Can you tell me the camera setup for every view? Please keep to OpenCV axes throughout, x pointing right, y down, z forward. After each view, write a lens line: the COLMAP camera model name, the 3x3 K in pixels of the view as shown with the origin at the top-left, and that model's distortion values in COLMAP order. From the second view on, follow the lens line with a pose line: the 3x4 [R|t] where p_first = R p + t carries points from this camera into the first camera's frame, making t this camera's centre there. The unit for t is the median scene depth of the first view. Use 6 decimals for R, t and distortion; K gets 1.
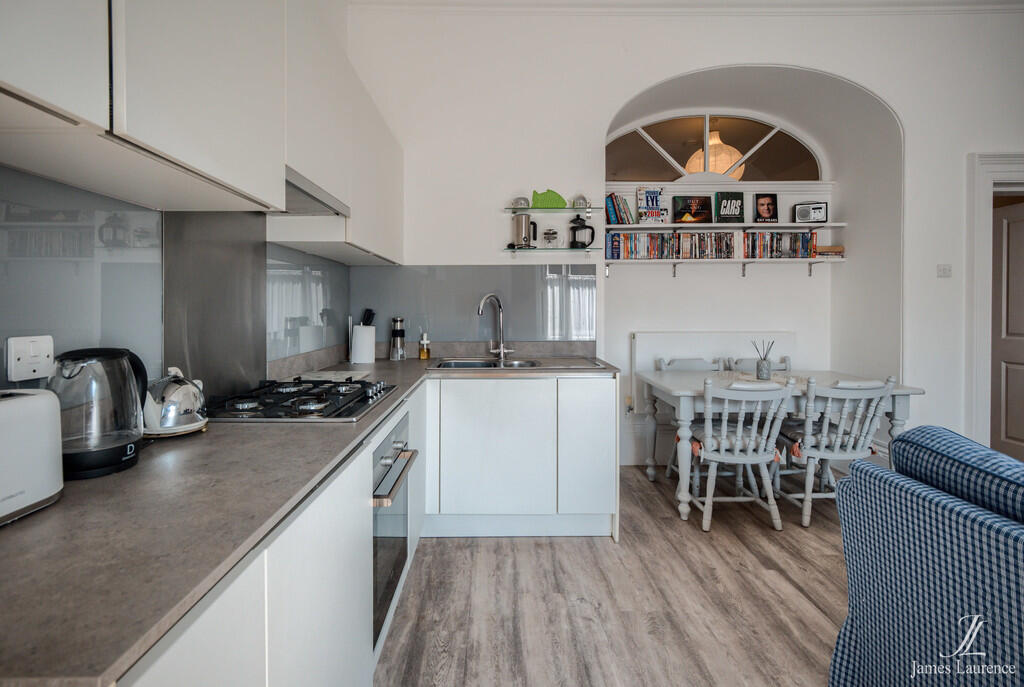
lens RADIAL K [[484.0, 0, 488.2], [0, 484.0, 311.4], [0, 0, 1]] dist [0.001369, -0.000241]
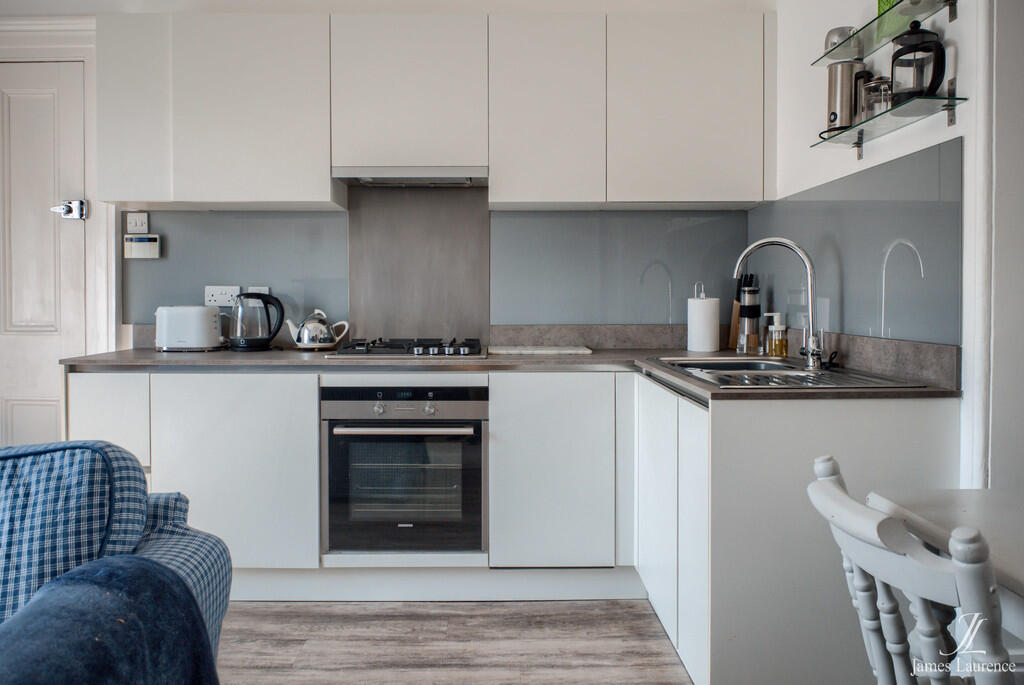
lens RADIAL K [[774.2, 0, 498.0], [0, 774.2, 314.5], [0, 0, 1]] dist [-0.016640, -0.006184]
pose [[0.016527, 0.019216, -0.999679, 1.189958], [-0.007307, 0.999791, 0.019098, 0.046295], [0.999837, 0.006989, 0.016664, 0.956821]]
